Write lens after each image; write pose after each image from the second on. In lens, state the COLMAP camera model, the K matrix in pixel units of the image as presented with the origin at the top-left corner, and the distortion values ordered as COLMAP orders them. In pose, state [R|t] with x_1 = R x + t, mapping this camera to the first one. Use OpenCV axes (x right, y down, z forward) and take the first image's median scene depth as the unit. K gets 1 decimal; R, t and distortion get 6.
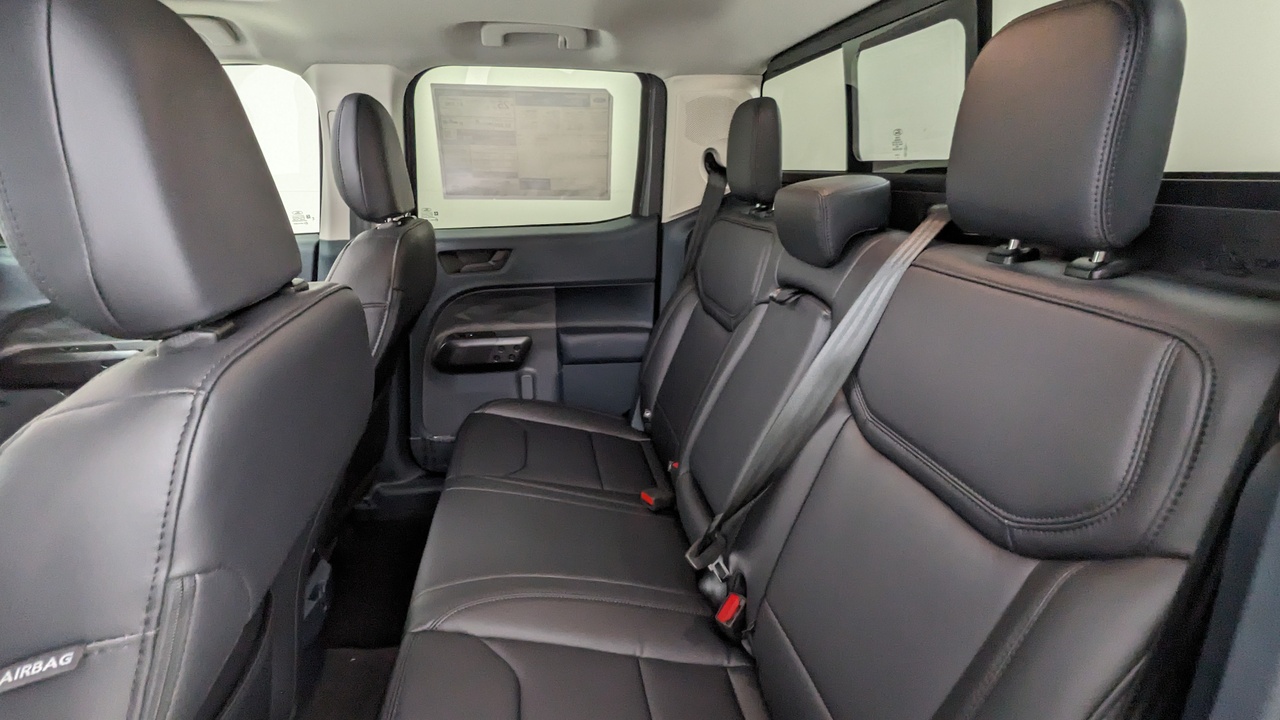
lens RADIAL K [[621.3, 0, 640.0], [0, 621.3, 360.0], [0, 0, 1]] dist [0.000447, 0.001399]
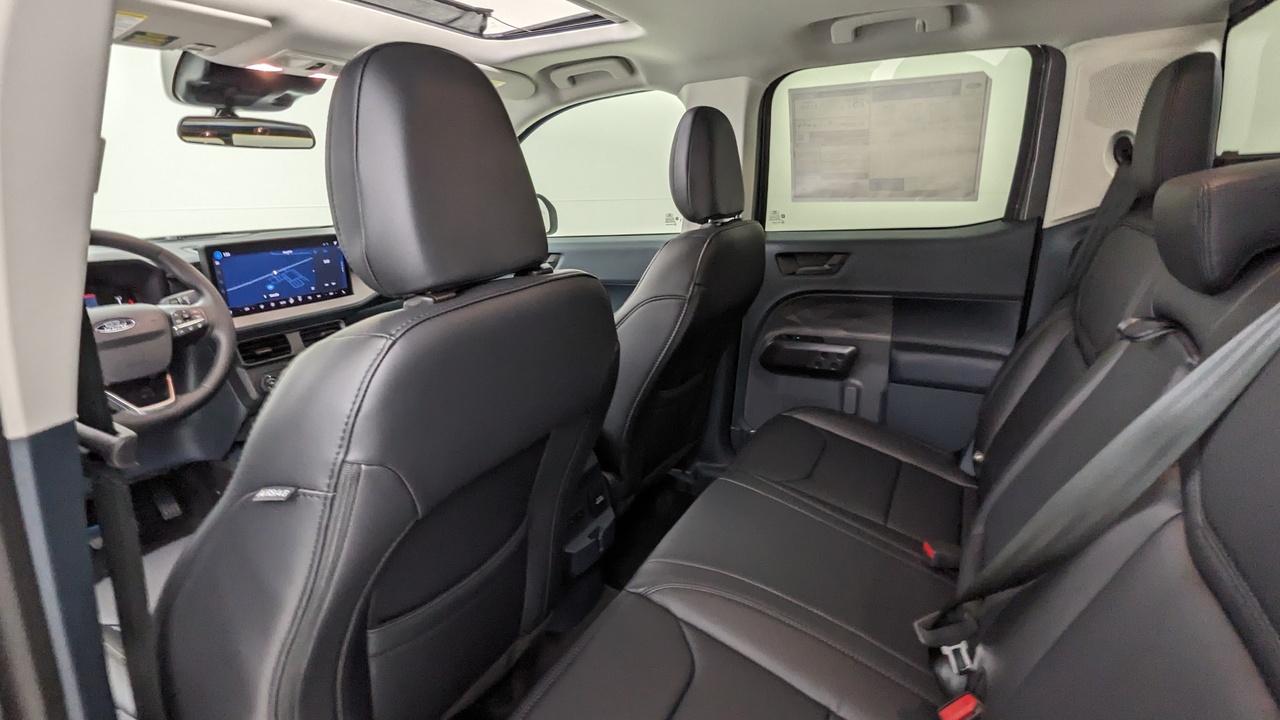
lens RADIAL K [[621.3, 0, 640.0], [0, 621.3, 360.0], [0, 0, 1]] dist [0.000447, 0.001399]
pose [[0.790089, 0.141198, -0.596509, 0.136491], [-0.146168, 0.988436, 0.040366, -0.008588], [0.595310, 0.055298, 0.801591, 0.054428]]
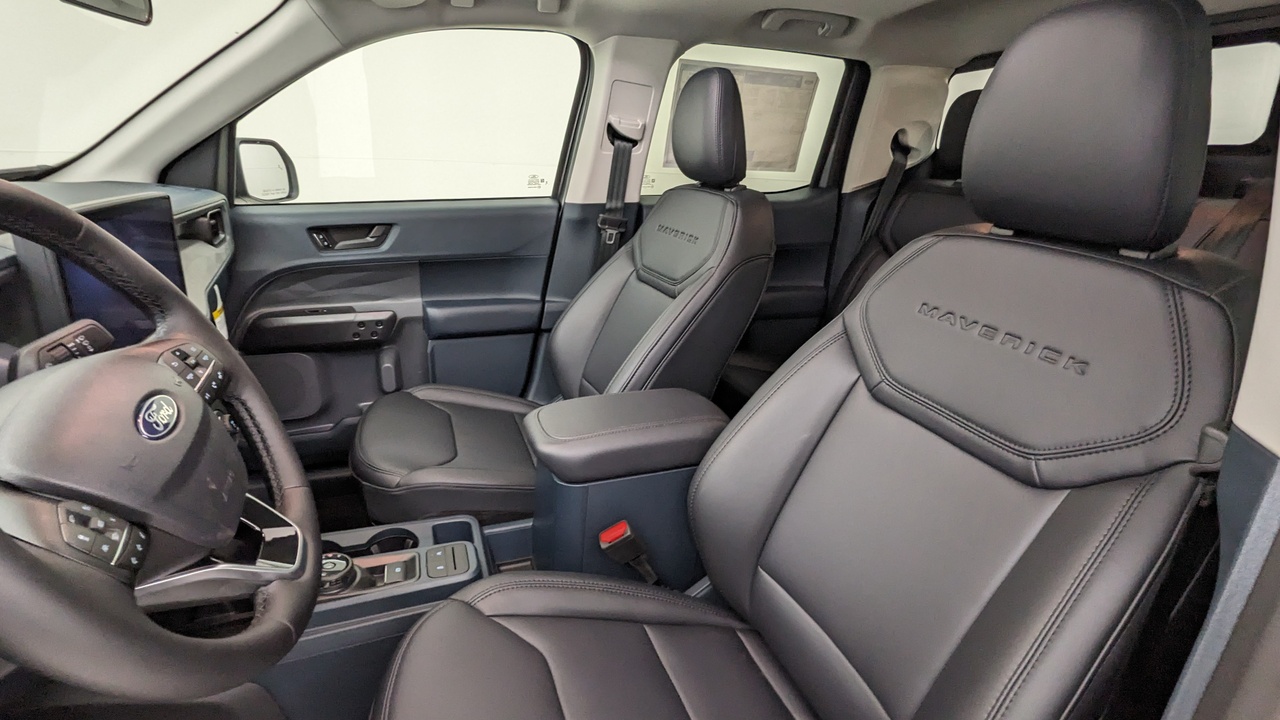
lens RADIAL K [[621.3, 0, 640.0], [0, 621.3, 360.0], [0, 0, 1]] dist [0.000447, 0.001399]
pose [[0.977975, -0.033176, 0.206069, -0.609338], [0.024983, 0.998795, 0.042235, 0.029084], [-0.207222, -0.036157, 0.977626, -0.052775]]
